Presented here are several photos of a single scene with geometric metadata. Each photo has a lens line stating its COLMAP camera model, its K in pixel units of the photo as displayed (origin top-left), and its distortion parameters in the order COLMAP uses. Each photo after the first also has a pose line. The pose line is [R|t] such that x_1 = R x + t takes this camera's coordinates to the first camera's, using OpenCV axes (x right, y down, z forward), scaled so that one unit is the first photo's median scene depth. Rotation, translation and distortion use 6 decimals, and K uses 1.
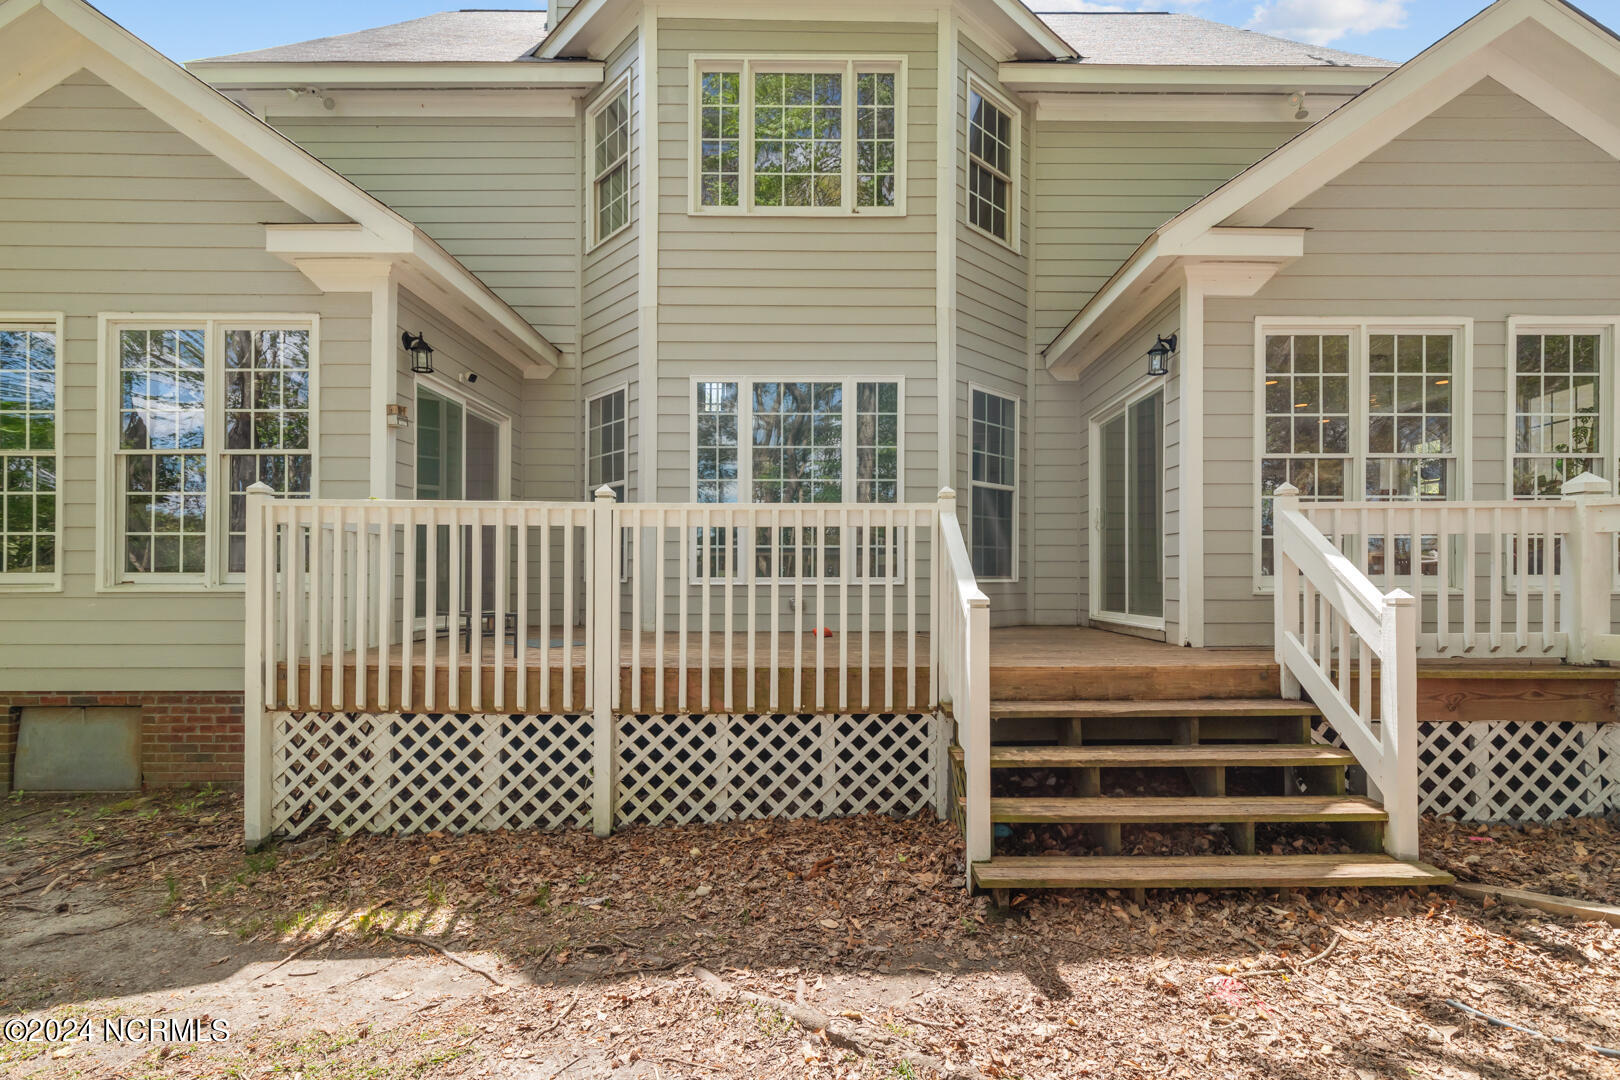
lens RADIAL K [[742.9, 0, 813.3], [0, 742.9, 578.3], [0, 0, 1]] dist [-0.001831, -0.000211]
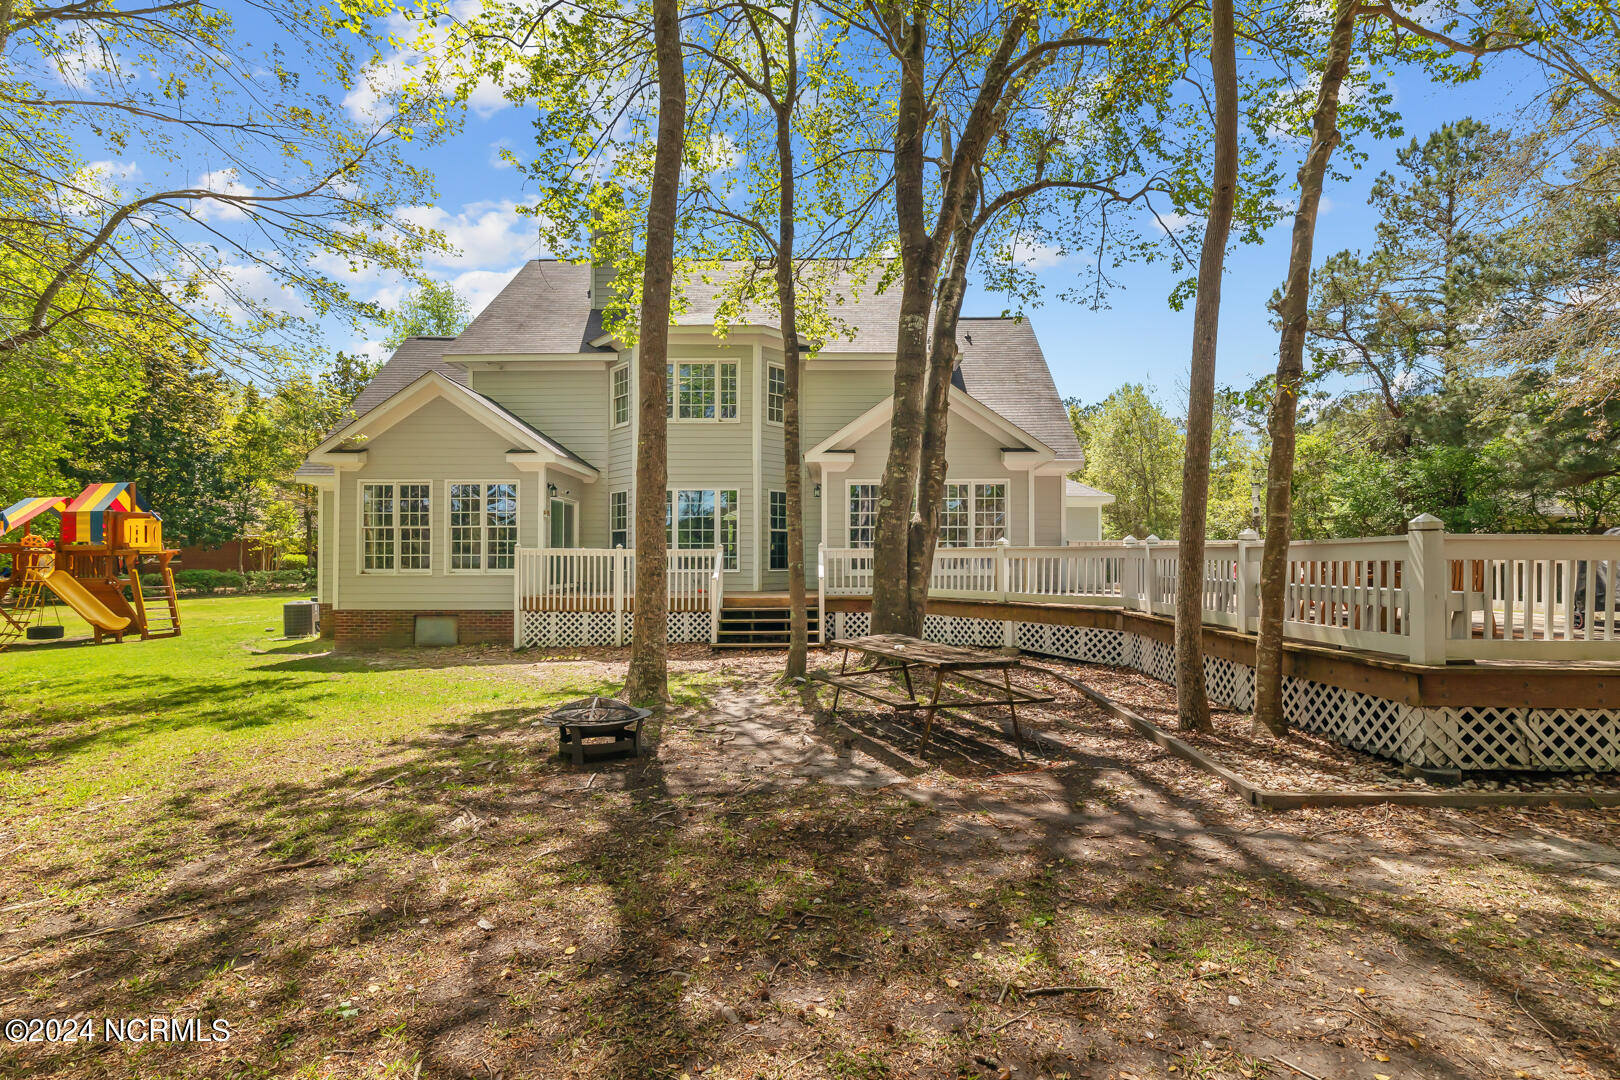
lens RADIAL K [[770.6, 0, 834.7], [0, 770.6, 558.9], [0, 0, 1]] dist [-0.000460, -0.000898]
pose [[1.000000, -0.000969, 0.000013, 0.694175], [0.000969, 0.999994, 0.003388, -0.068283], [-0.000017, -0.003388, 0.999994, -2.482510]]
